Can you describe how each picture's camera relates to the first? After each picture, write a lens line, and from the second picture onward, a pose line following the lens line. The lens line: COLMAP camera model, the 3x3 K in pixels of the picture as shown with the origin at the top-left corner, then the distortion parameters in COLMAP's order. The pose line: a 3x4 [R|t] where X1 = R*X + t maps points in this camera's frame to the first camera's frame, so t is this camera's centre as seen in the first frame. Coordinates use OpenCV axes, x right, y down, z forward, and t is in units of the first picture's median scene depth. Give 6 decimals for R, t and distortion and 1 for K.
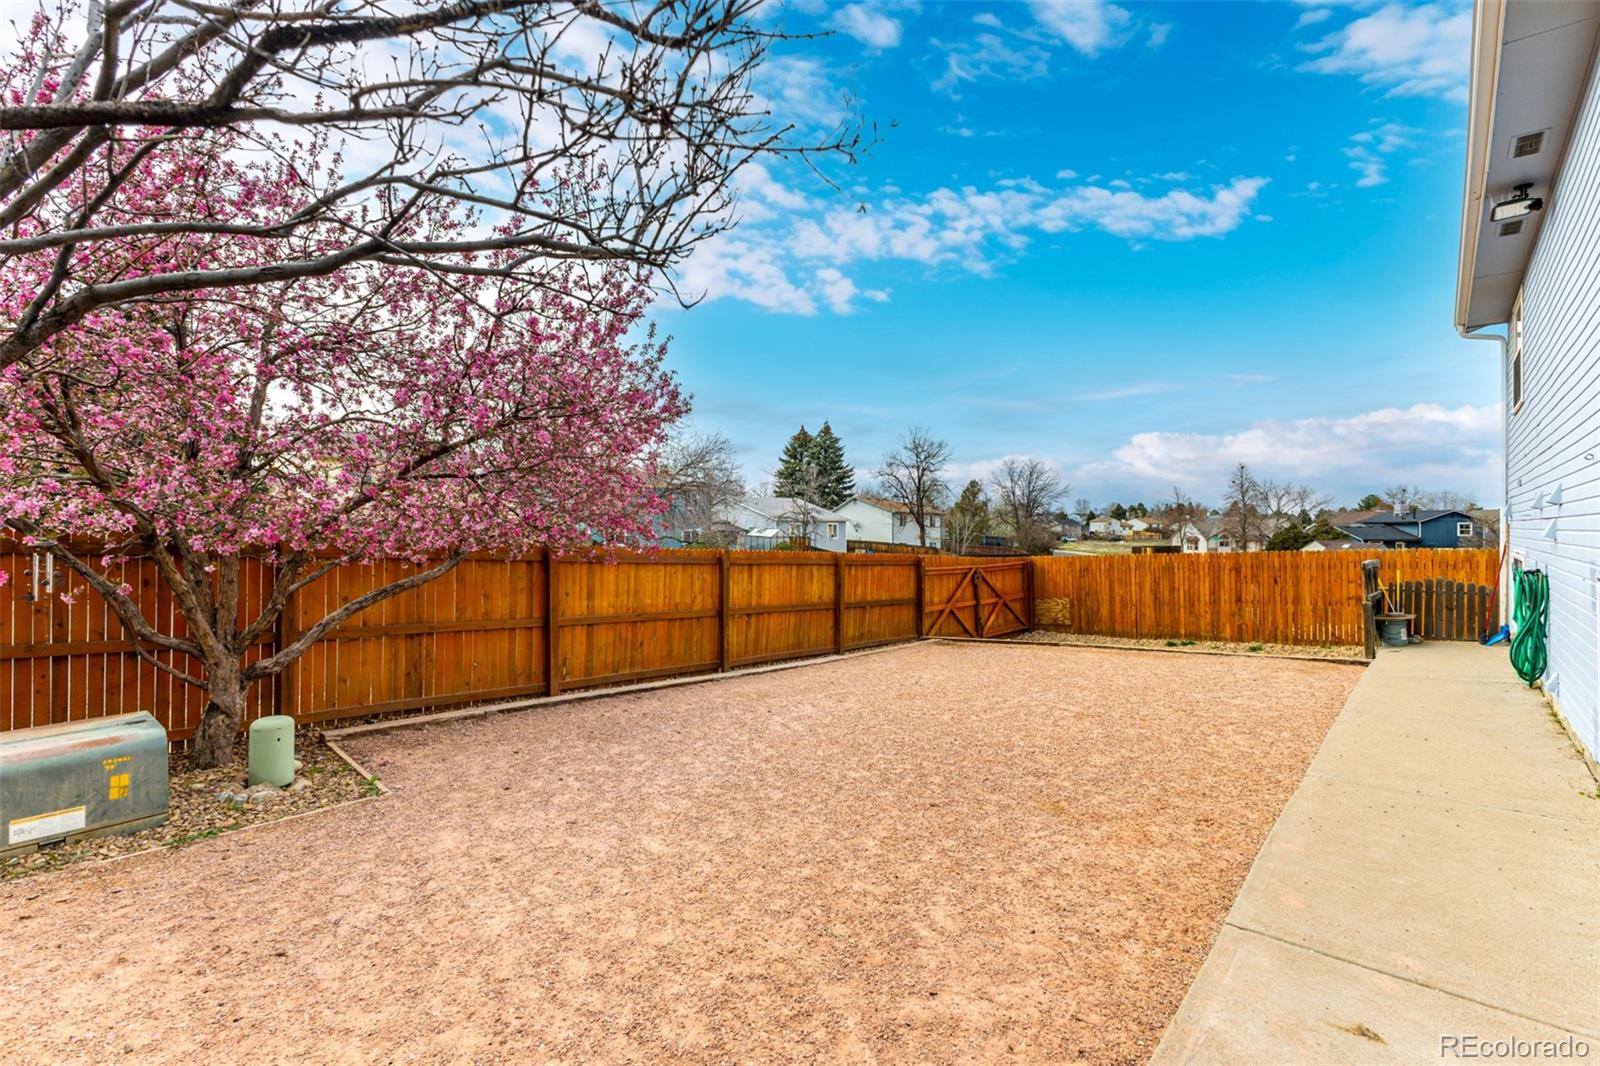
lens RADIAL K [[698.1, 0, 796.7], [0, 698.1, 525.4], [0, 0, 1]] dist [0.012315, -0.002878]
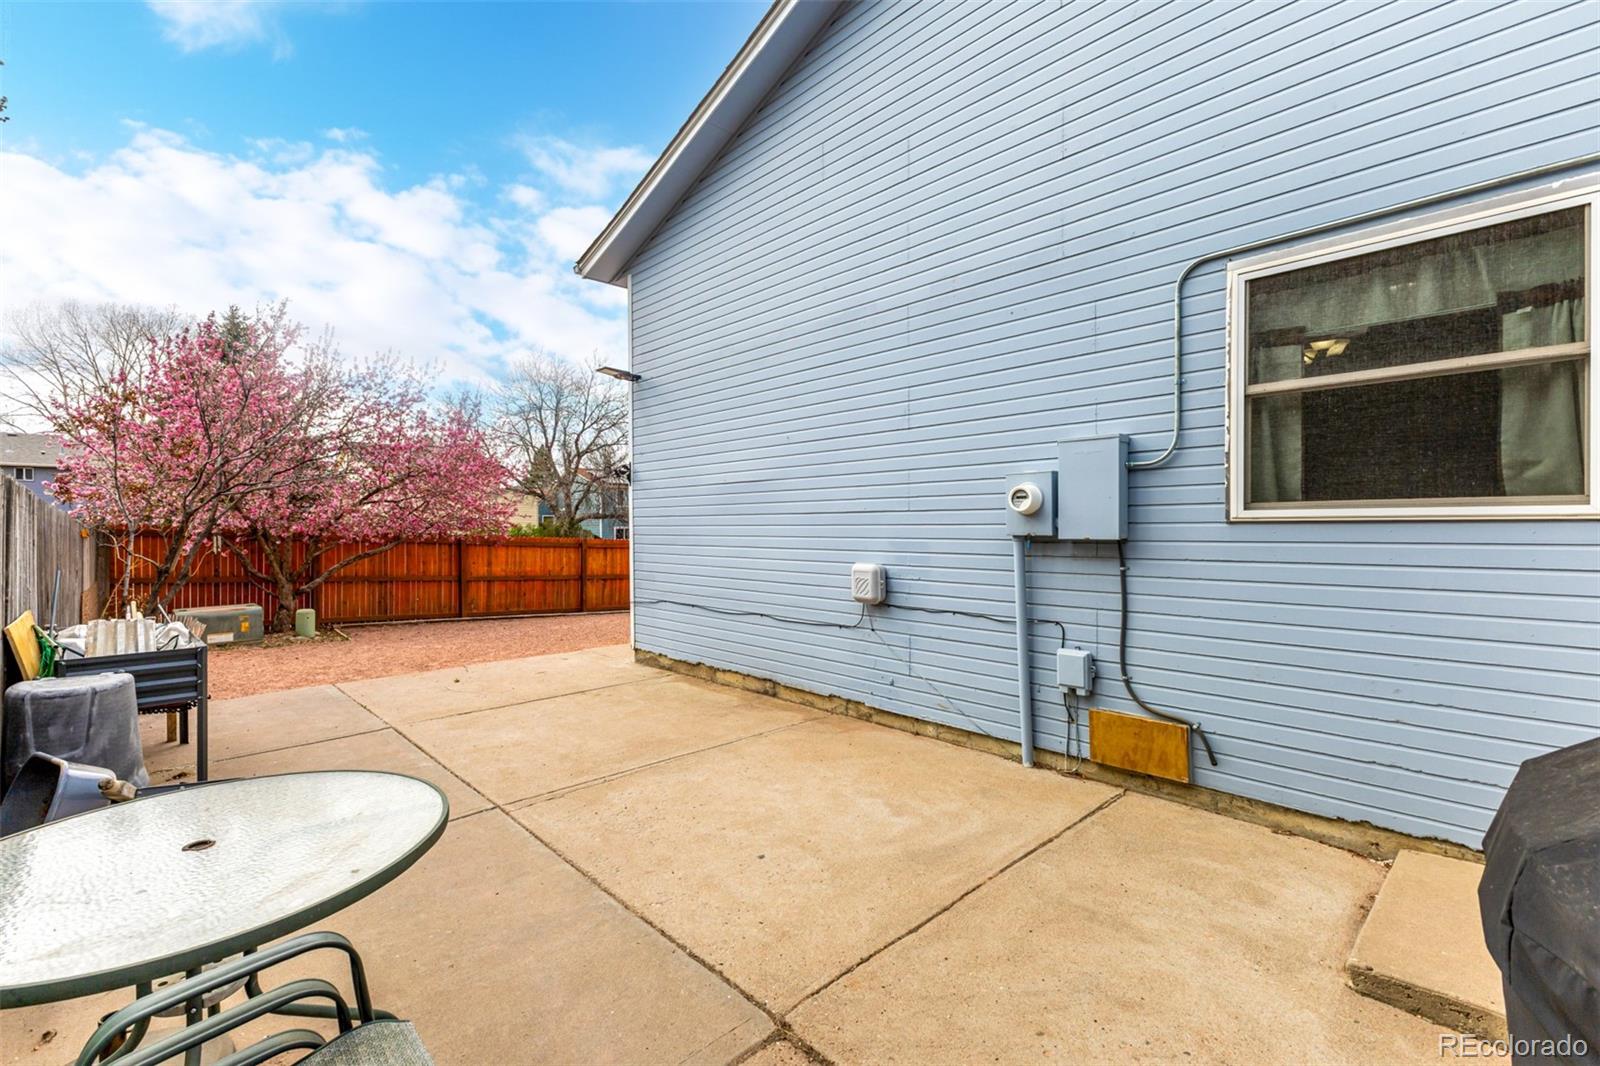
lens RADIAL K [[698.1, 0, 796.7], [0, 698.1, 525.4], [0, 0, 1]] dist [0.012315, -0.002878]
pose [[0.997118, -0.001317, -0.075860, 0.918935], [0.001747, 0.999983, 0.005604, -0.006851], [0.075851, -0.005720, 0.997103, -1.038373]]
